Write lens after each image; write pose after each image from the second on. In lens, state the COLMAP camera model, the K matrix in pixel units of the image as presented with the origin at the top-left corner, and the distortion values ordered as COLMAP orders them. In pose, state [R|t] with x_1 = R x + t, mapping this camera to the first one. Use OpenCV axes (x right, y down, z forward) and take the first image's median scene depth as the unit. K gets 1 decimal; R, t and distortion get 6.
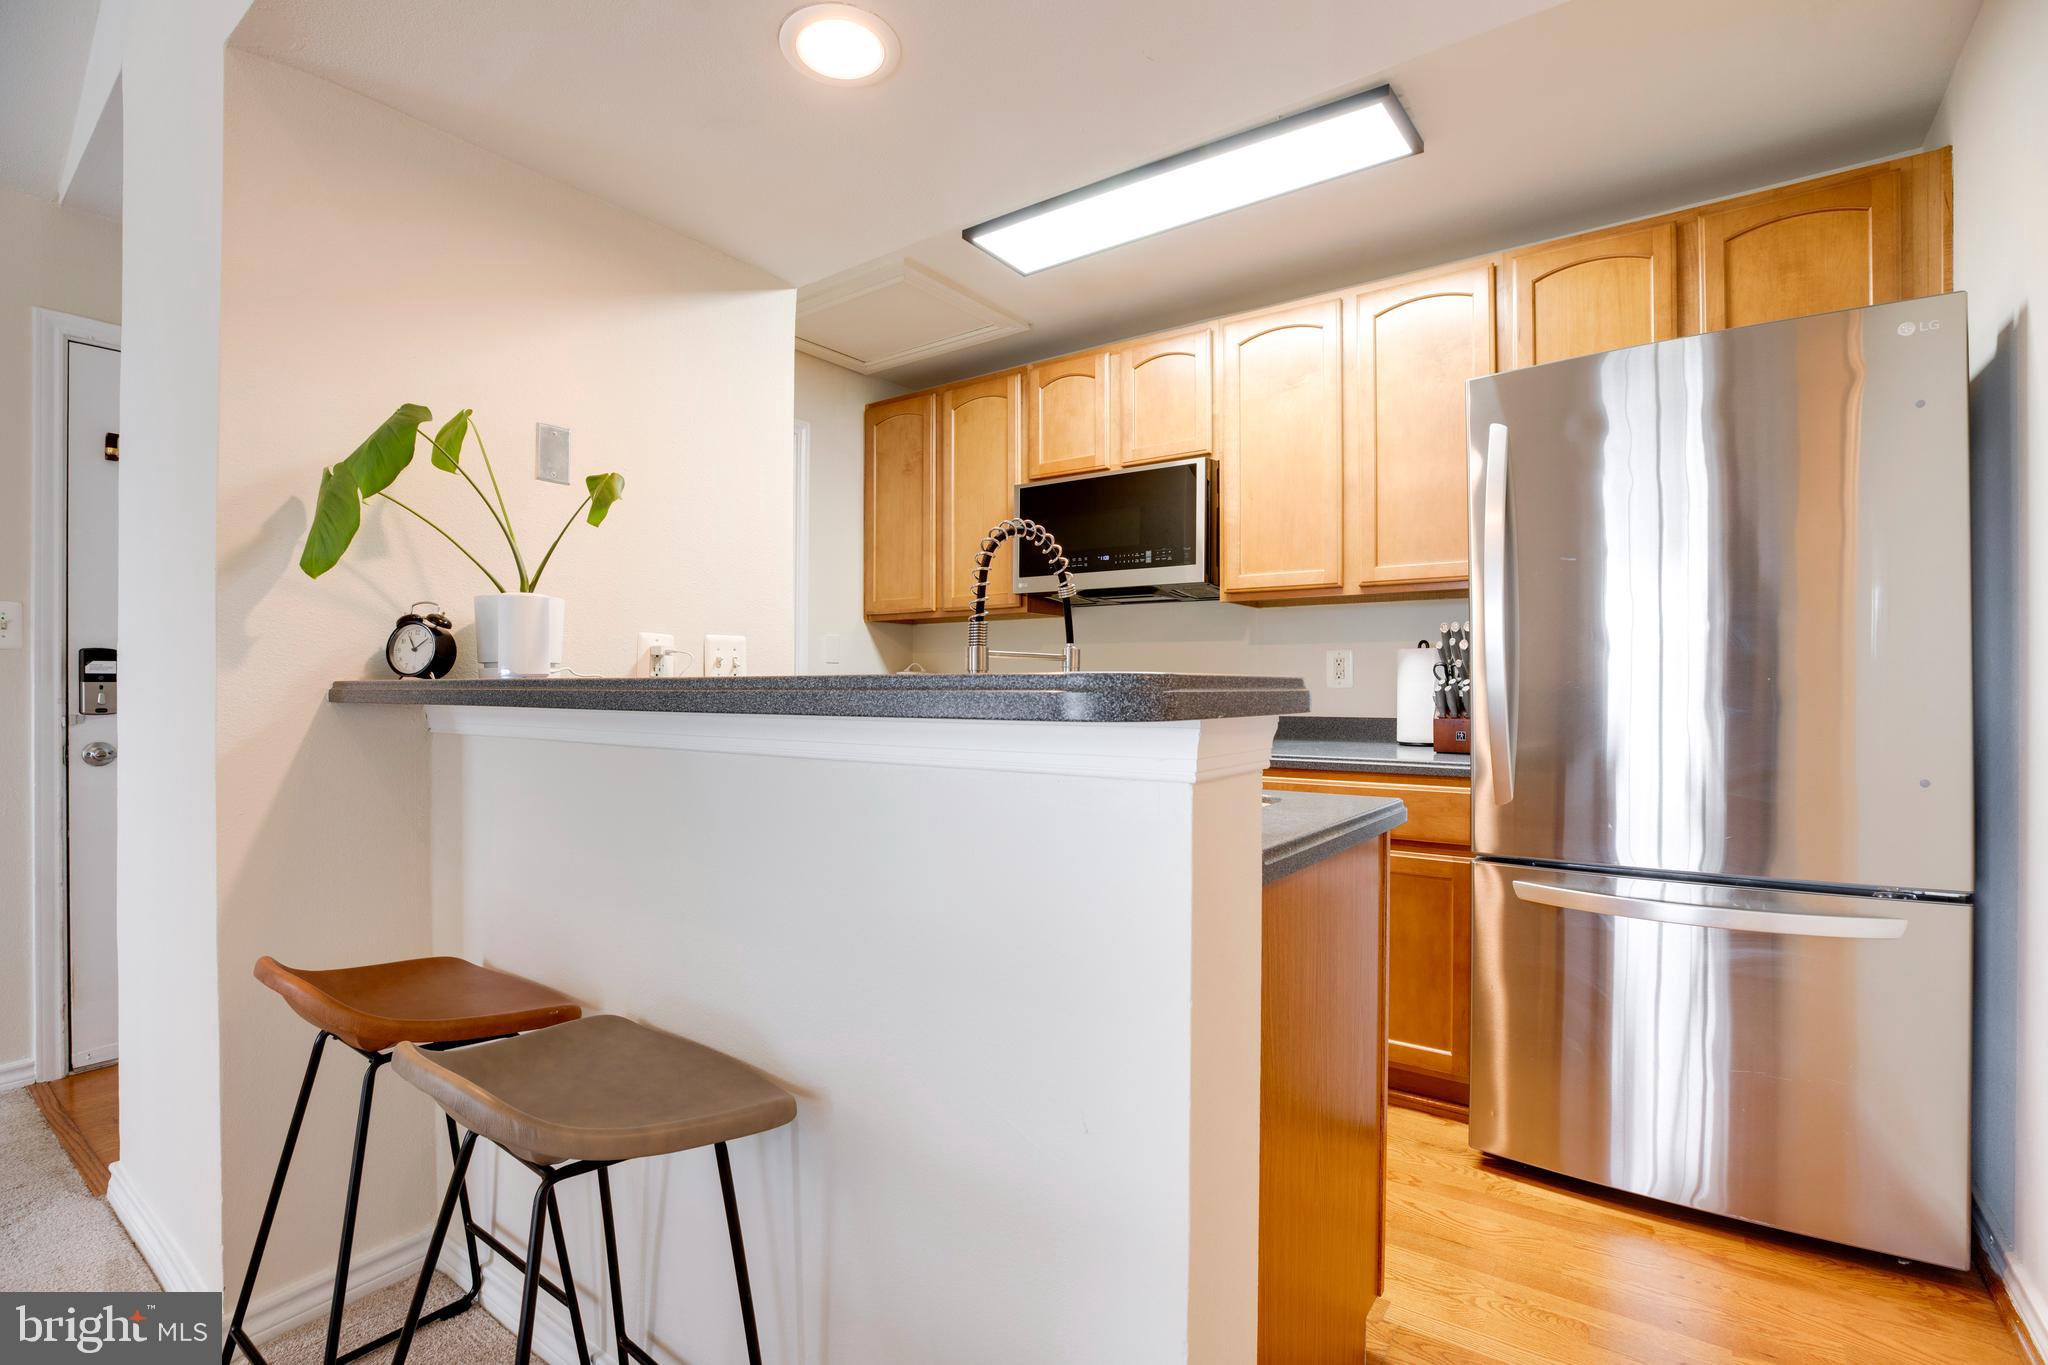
lens RADIAL K [[945.2, 0, 1026.9], [0, 945.2, 689.7], [0, 0, 1]] dist [-0.044140, 0.011148]
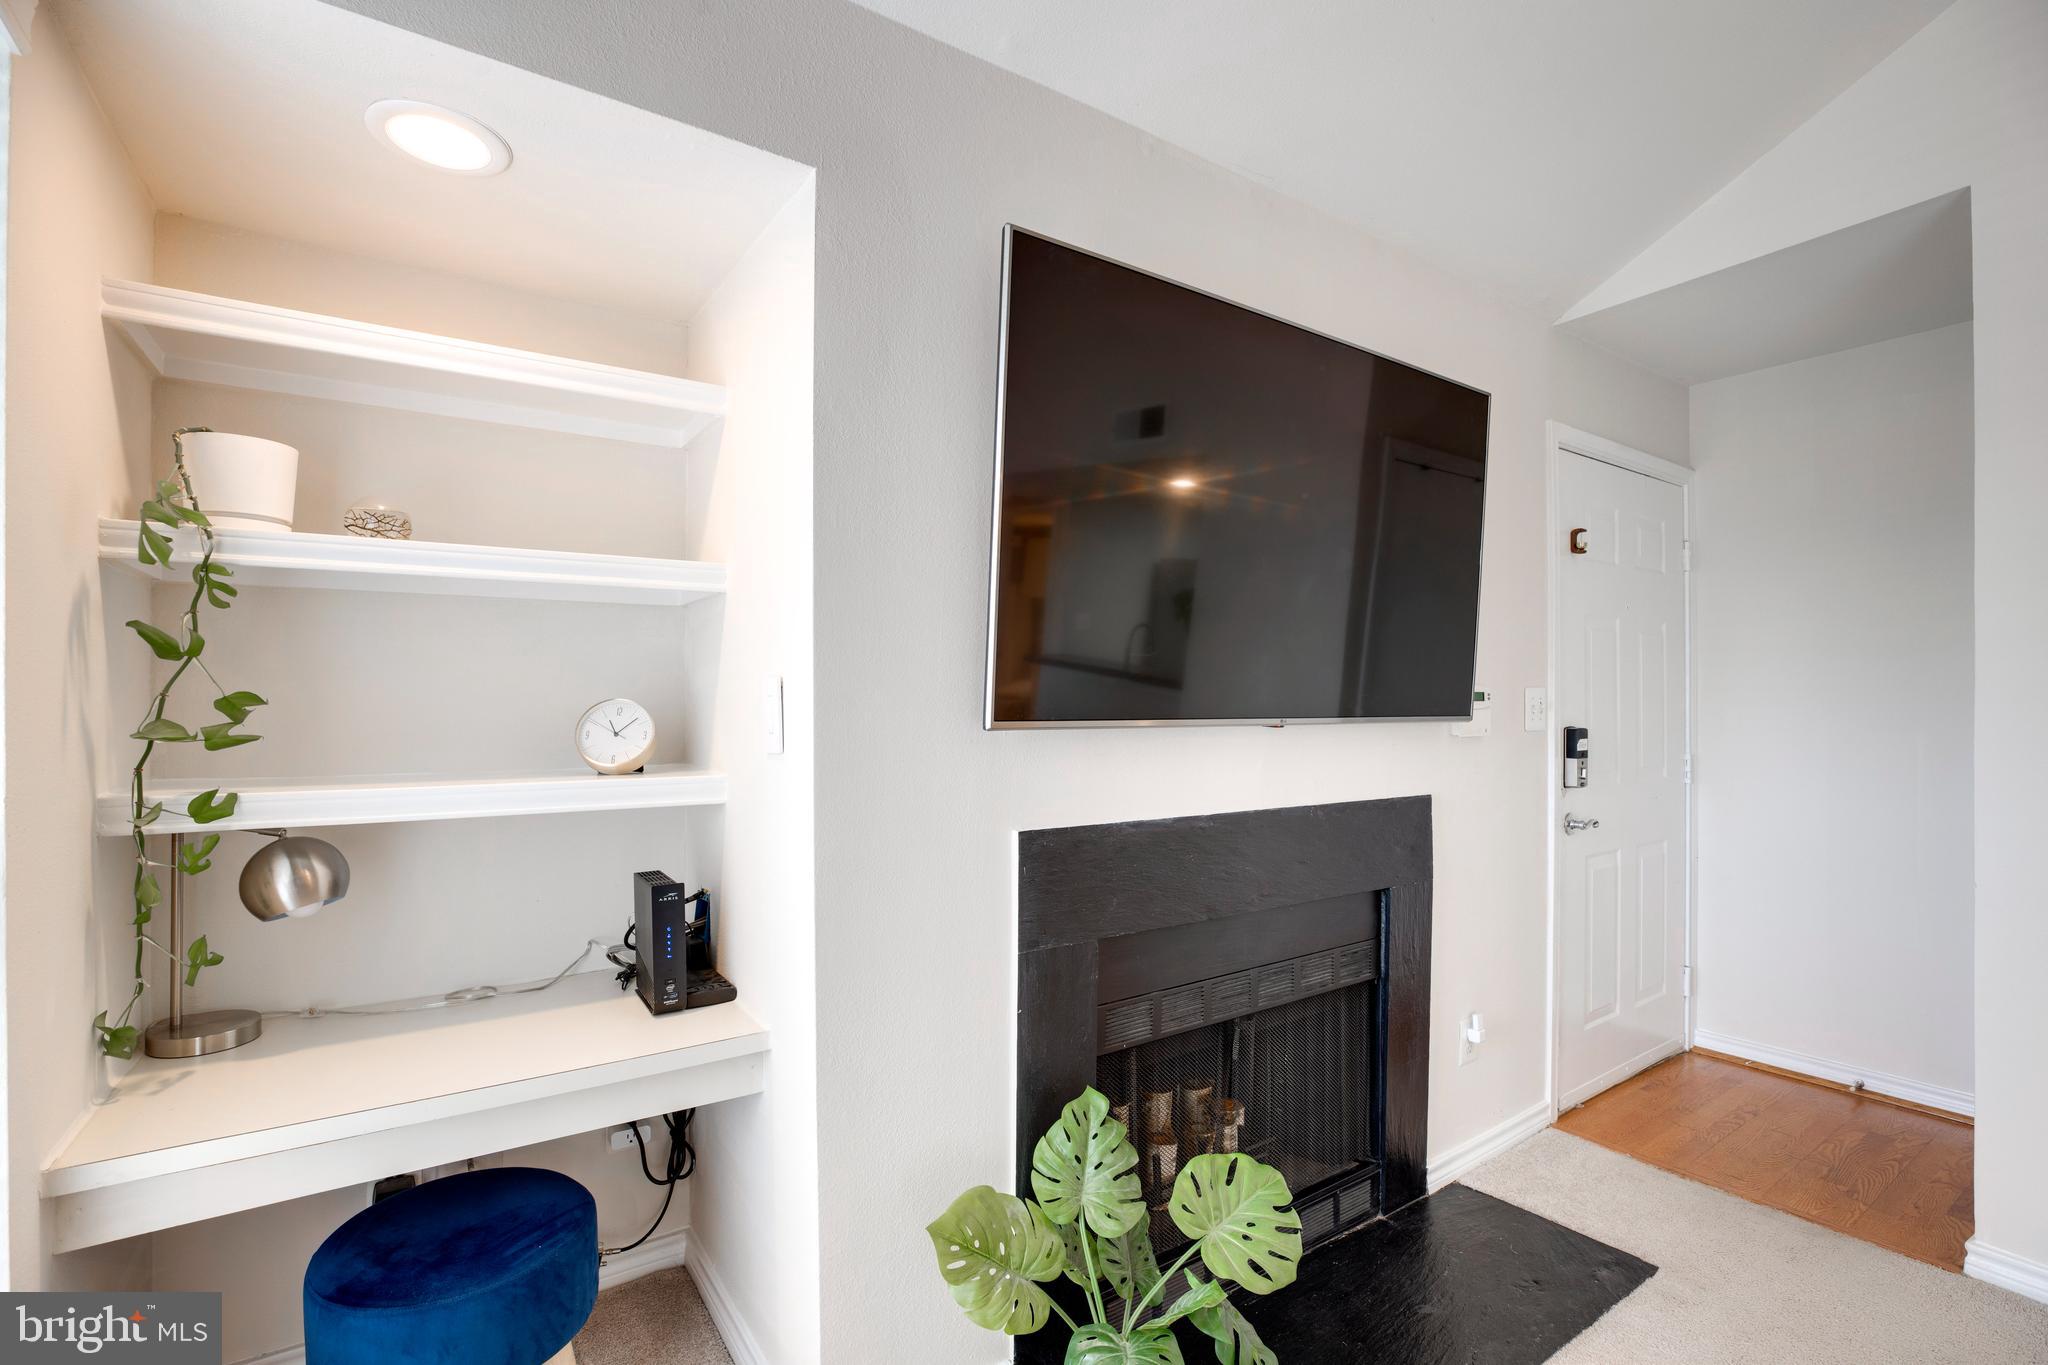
lens RADIAL K [[946.3, 0, 1029.7], [0, 946.3, 695.1], [0, 0, 1]] dist [-0.051617, 0.015776]
pose [[0.940697, -0.006555, -0.339183, -1.078362], [0.004042, 0.999959, -0.008114, -0.066273], [0.339223, 0.006262, 0.940685, -0.226538]]
